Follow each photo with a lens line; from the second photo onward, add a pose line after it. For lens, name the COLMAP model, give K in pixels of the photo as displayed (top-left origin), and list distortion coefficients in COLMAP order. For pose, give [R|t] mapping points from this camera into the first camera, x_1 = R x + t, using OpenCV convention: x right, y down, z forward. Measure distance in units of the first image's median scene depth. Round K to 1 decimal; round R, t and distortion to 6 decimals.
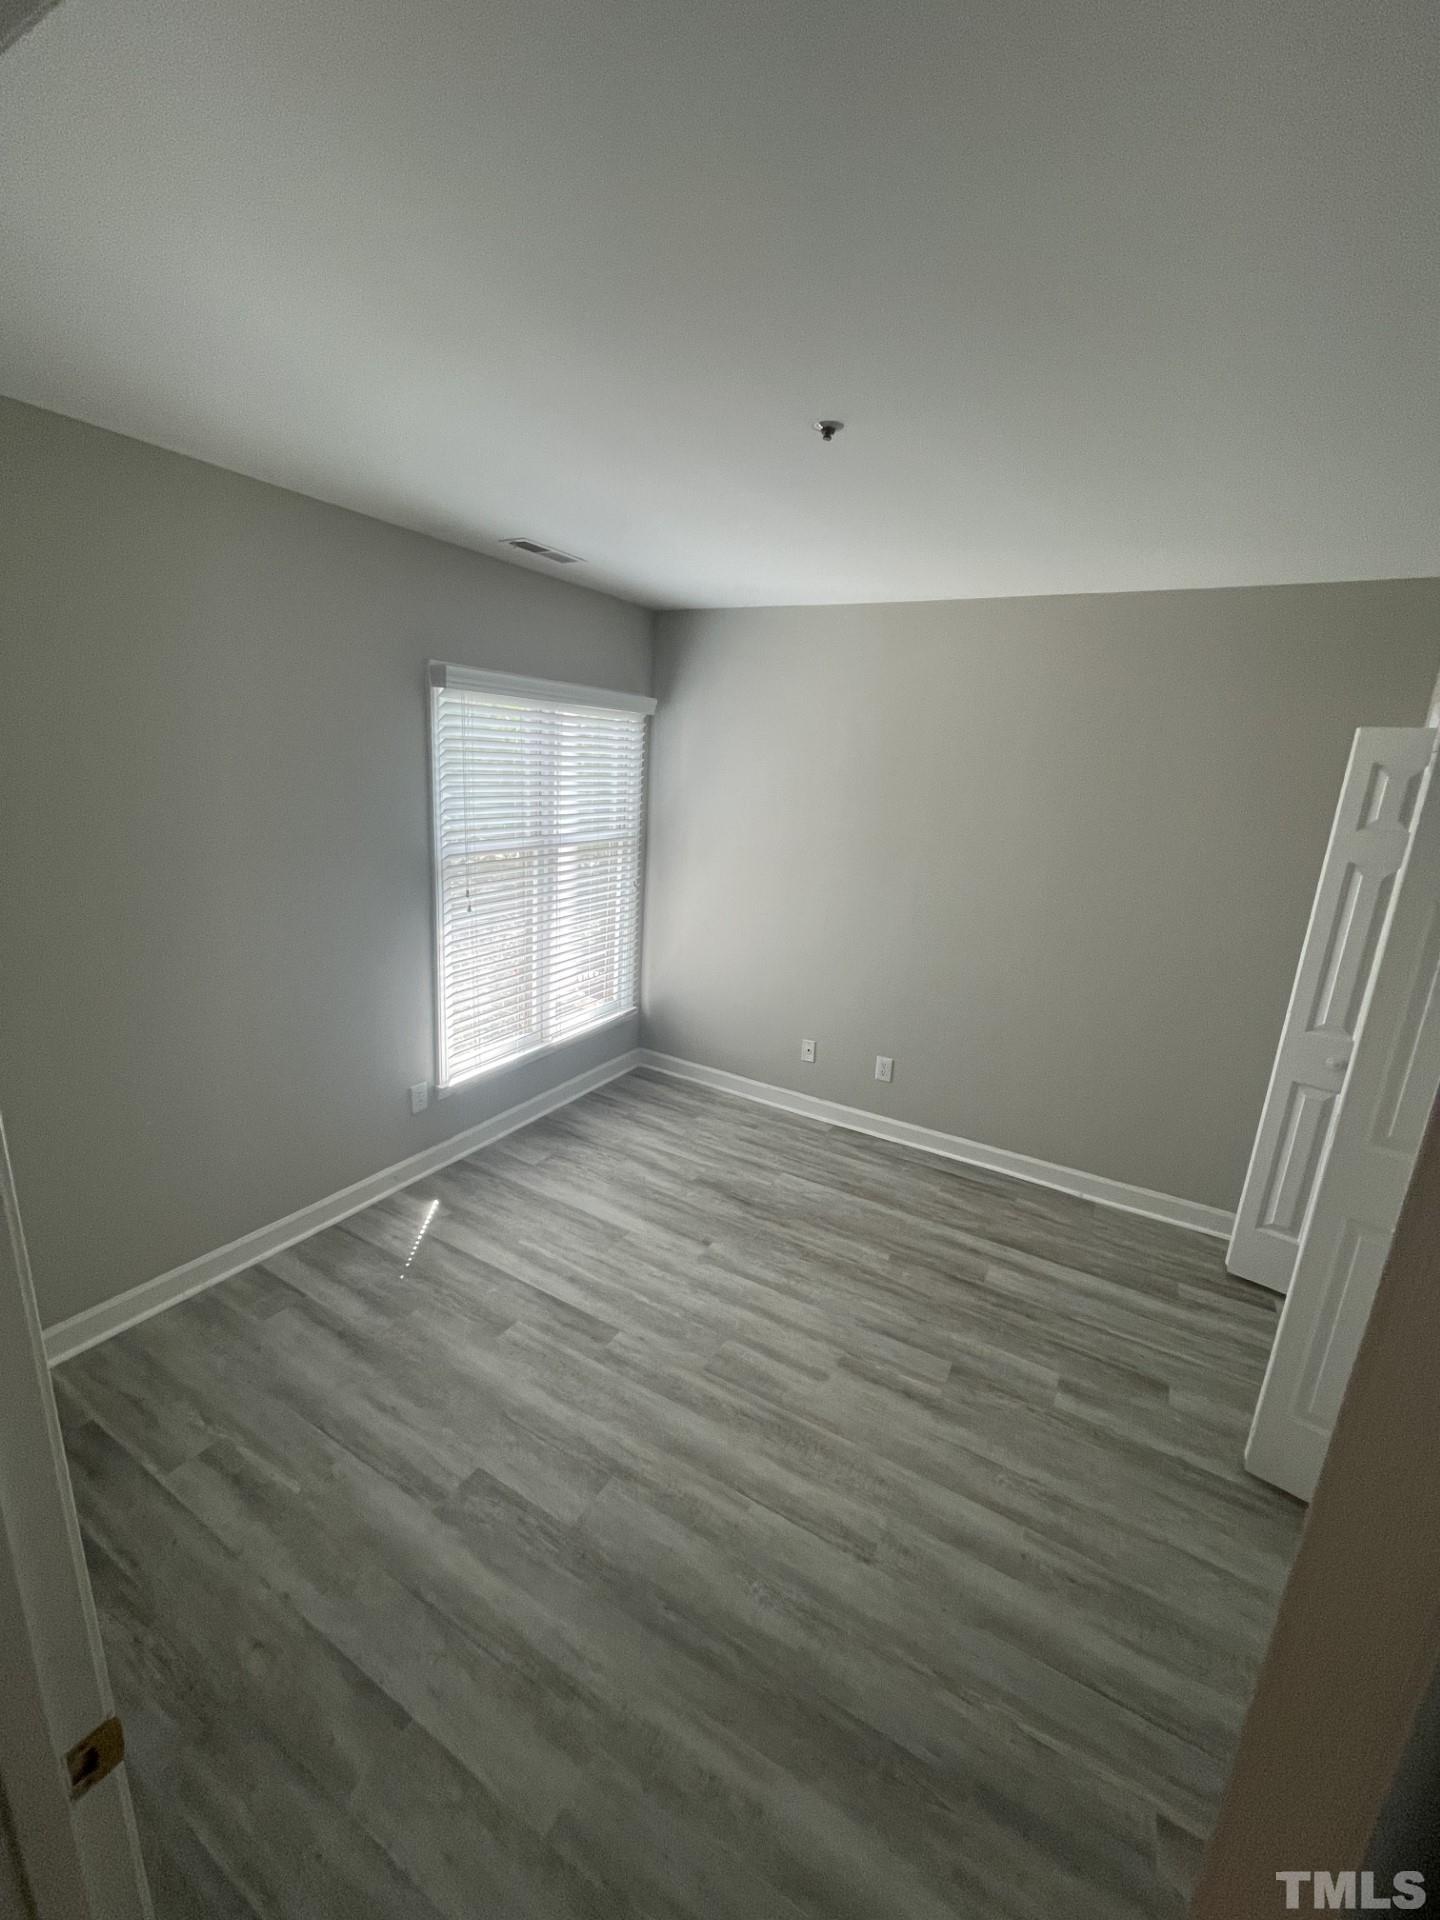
lens RADIAL K [[779.8, 0, 720.6], [0, 779.8, 958.8], [0, 0, 1]] dist [-0.001041, 0.000098]
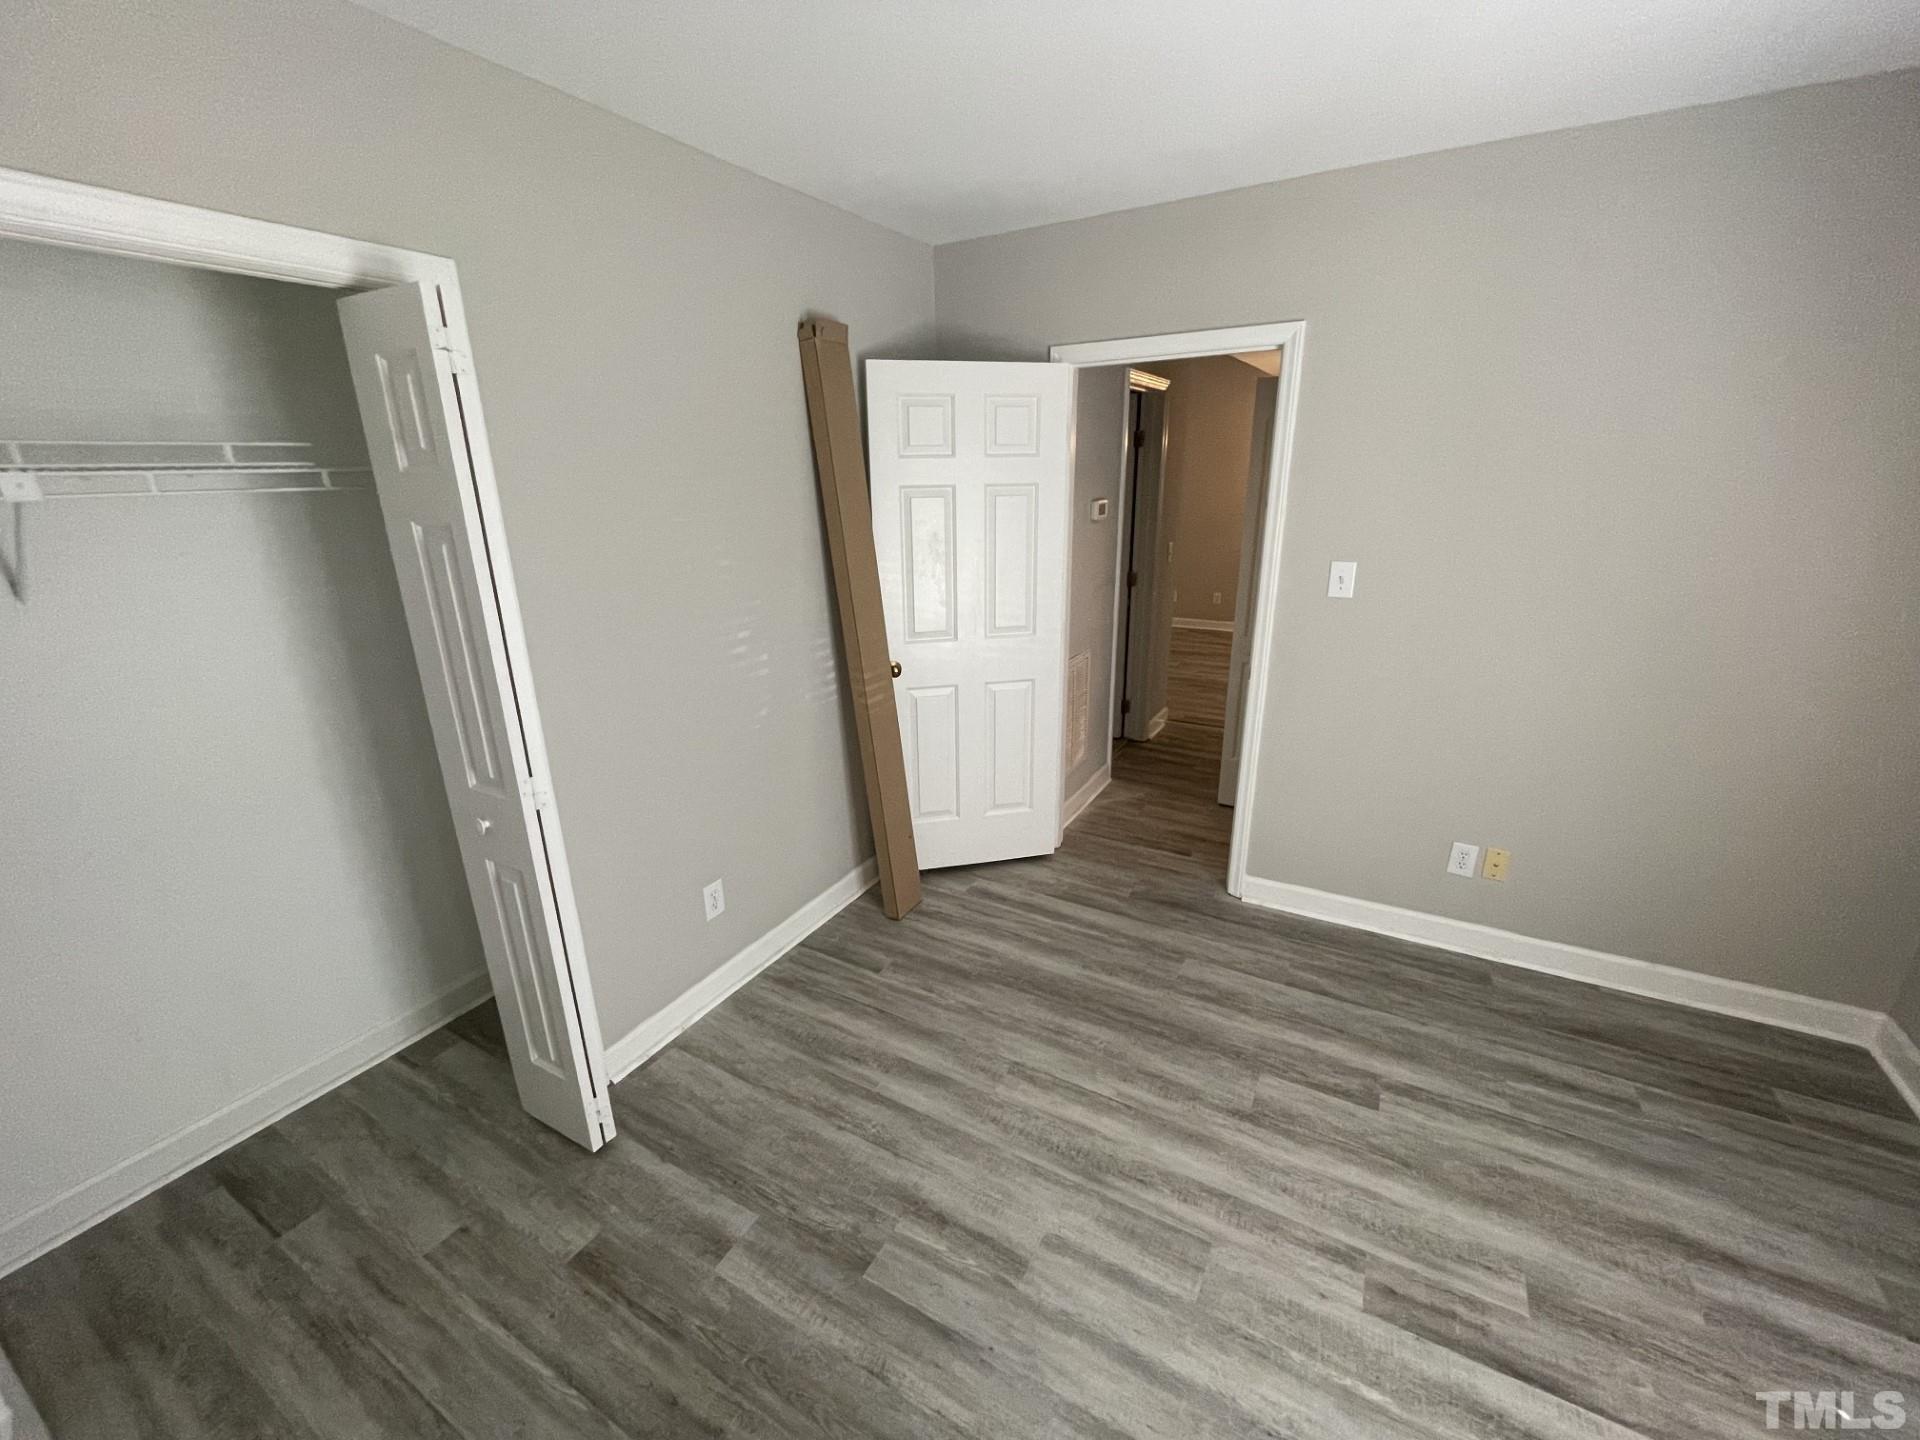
lens RADIAL K [[779.8, 0, 963.8], [0, 779.8, 719.9], [0, 0, 1]] dist [-0.001041, 0.000098]
pose [[-0.998807, -0.040621, -0.027110, 0.271601], [-0.048818, 0.845645, 0.531508, -0.297263], [0.001335, 0.532197, -0.846619, 1.459797]]
